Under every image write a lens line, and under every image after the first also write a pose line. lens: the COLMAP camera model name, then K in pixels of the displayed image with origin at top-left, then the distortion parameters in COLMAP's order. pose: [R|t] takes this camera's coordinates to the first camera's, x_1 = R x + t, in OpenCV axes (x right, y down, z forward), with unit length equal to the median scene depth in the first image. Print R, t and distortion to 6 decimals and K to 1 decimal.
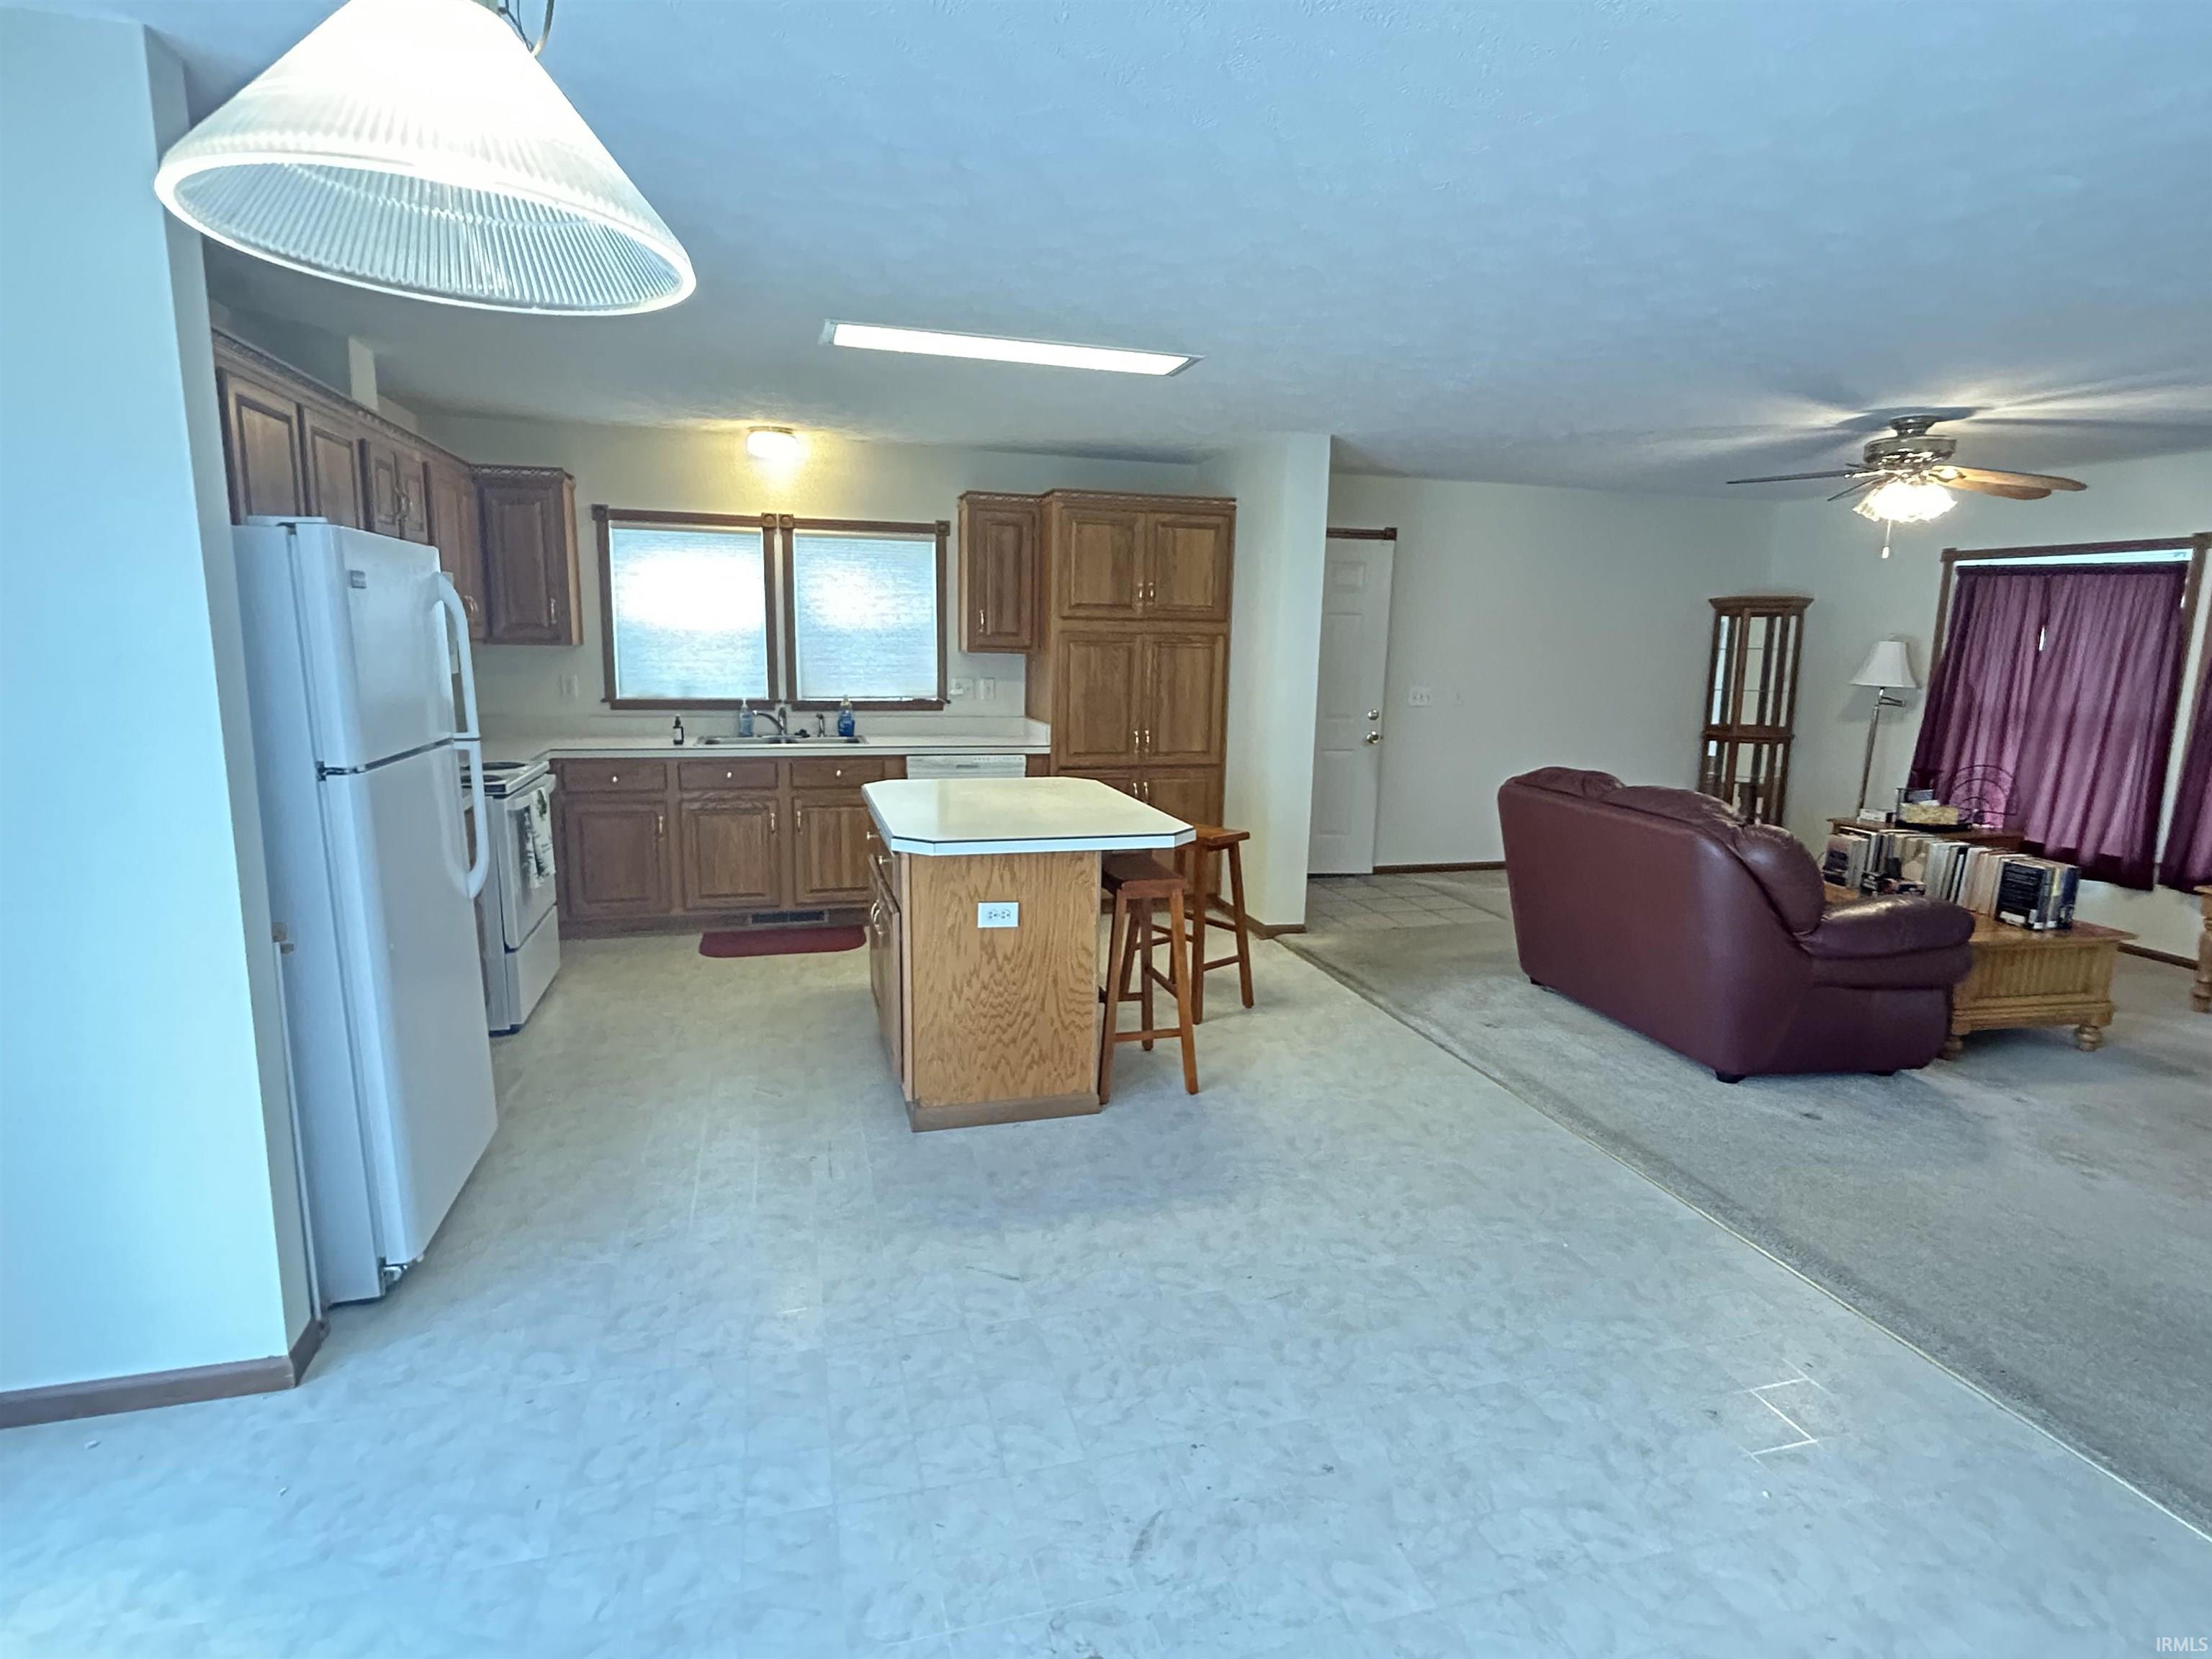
lens RADIAL K [[1131.9, 0, 1109.7], [0, 1131.9, 827.3], [0, 0, 1]] dist [-0.002493, 0.001213]
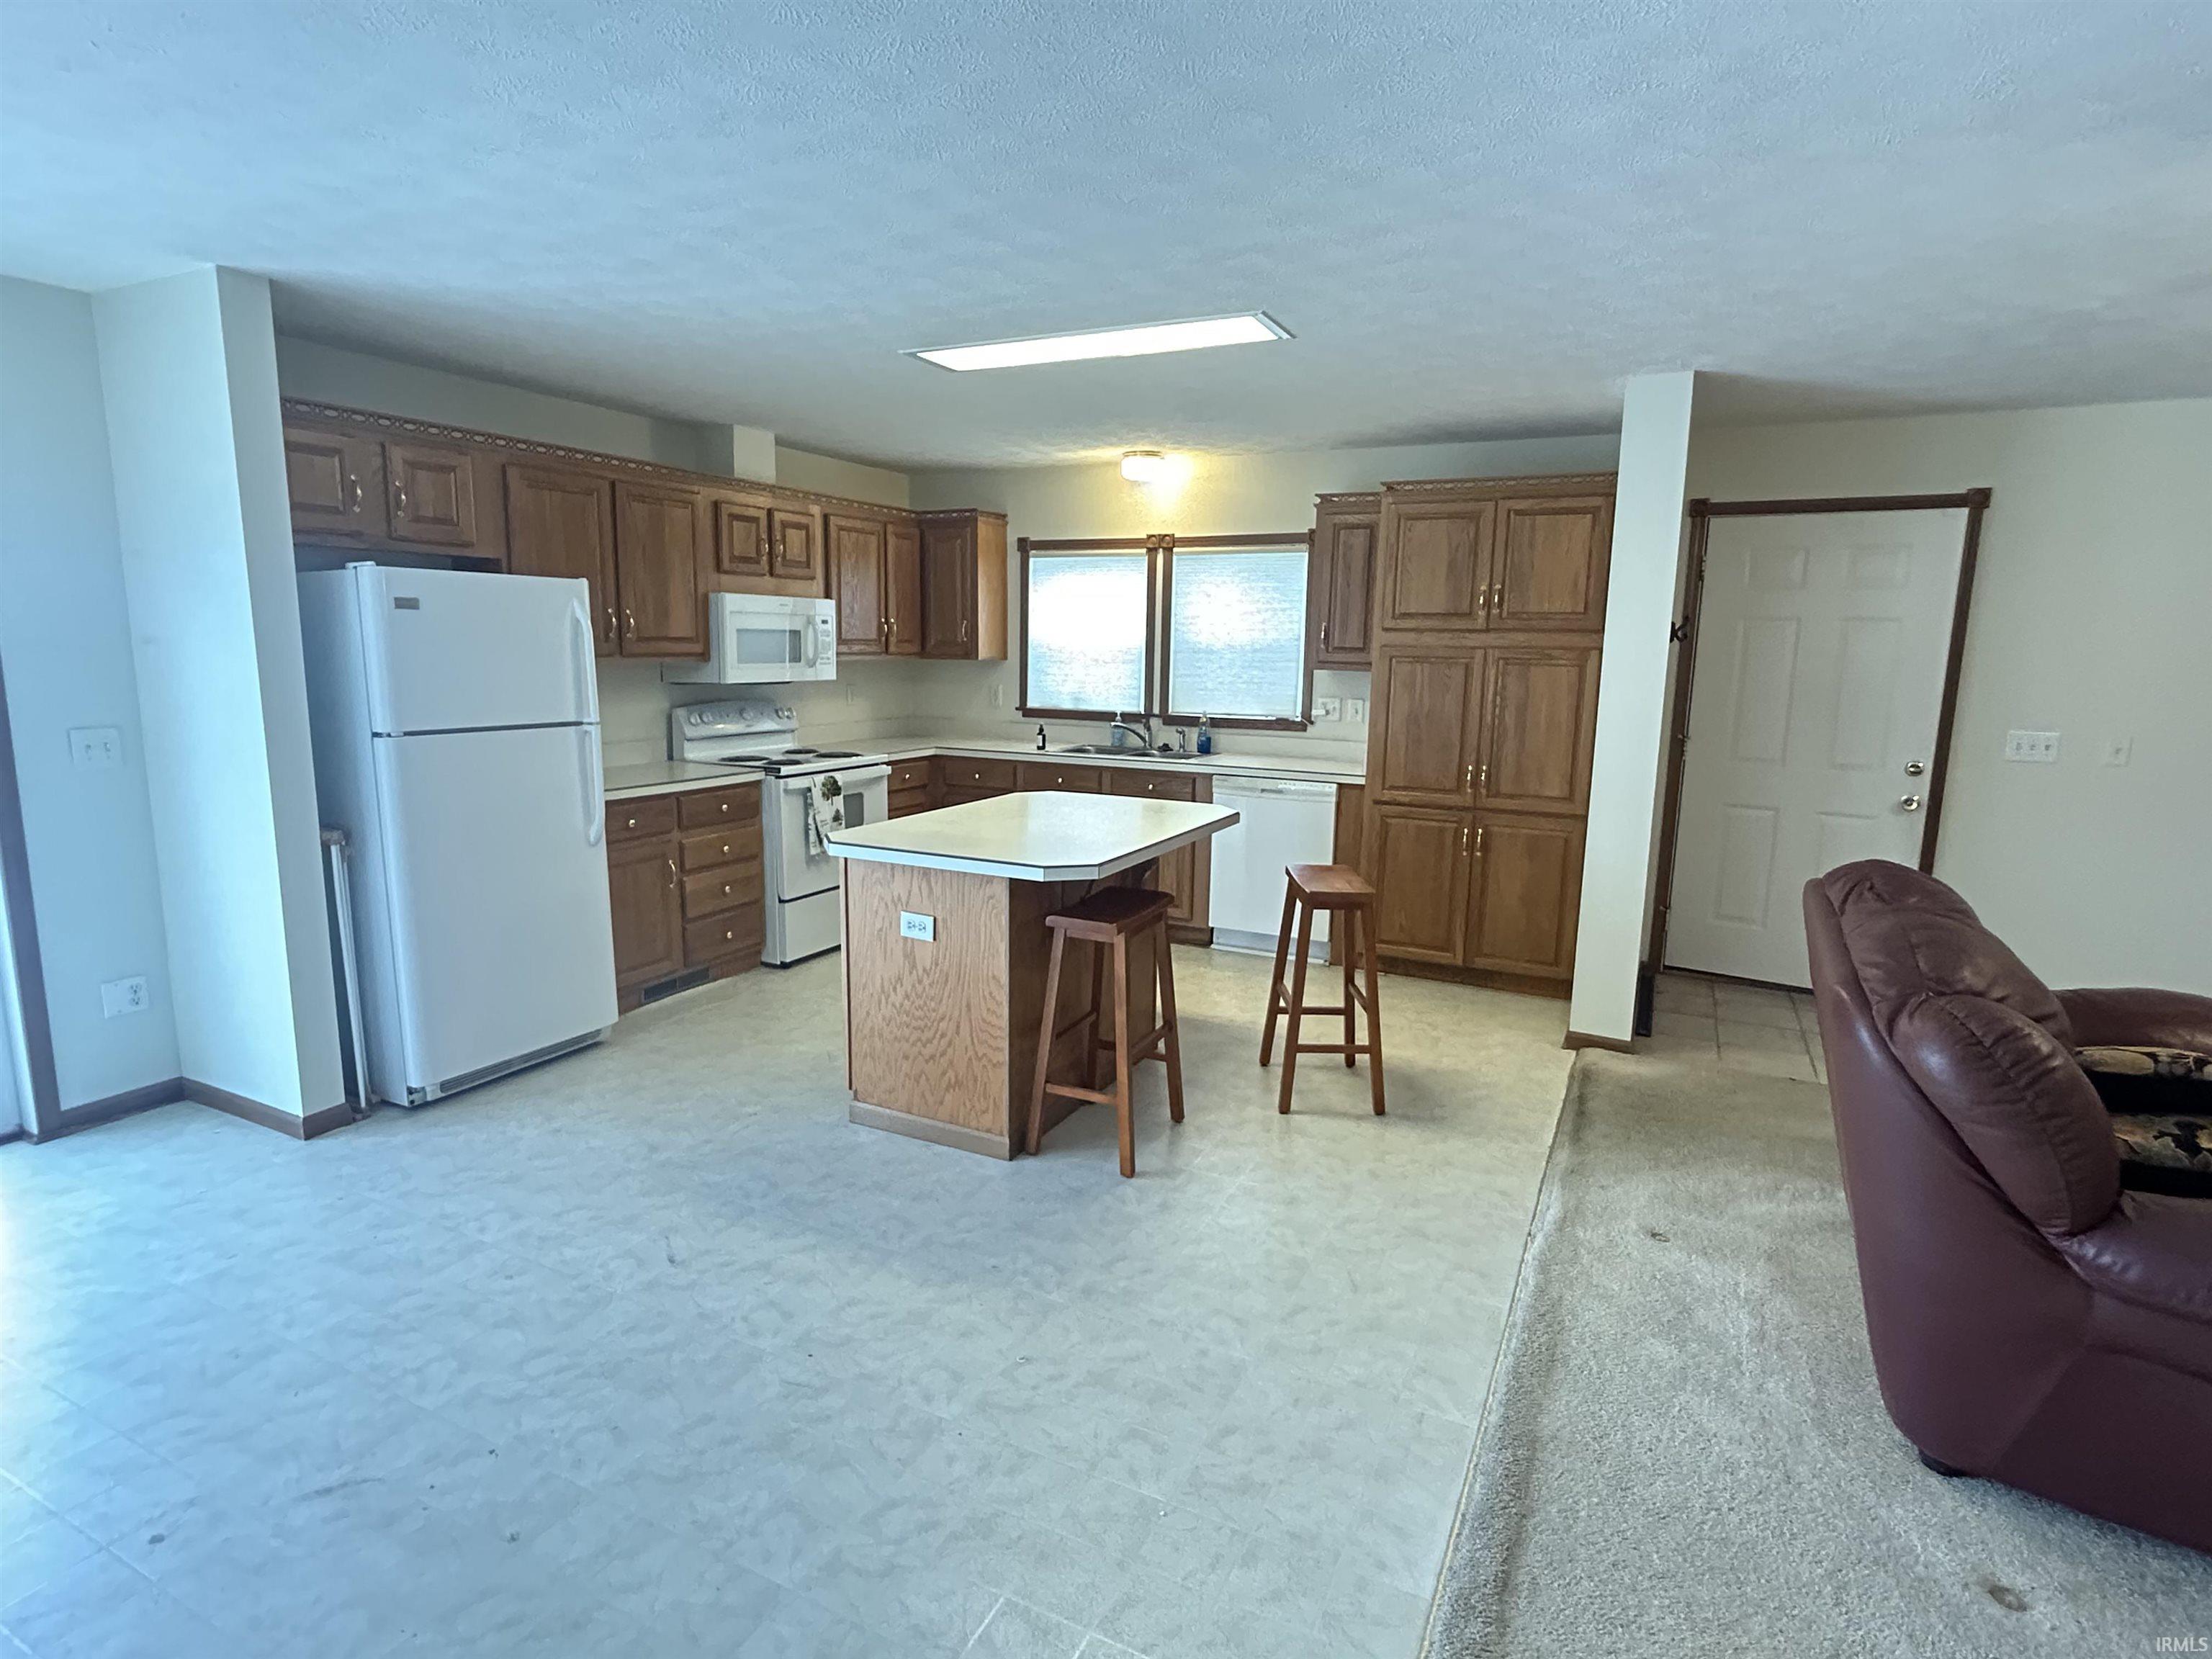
lens RADIAL K [[1135.3, 0, 1104.0], [0, 1135.3, 824.5], [0, 0, 1]] dist [-0.002623, 0.000553]
pose [[0.735415, 0.099167, -0.670321, 0.542489], [-0.115676, 0.993085, 0.020007, -0.039599], [0.667670, 0.062826, 0.741801, 0.296439]]
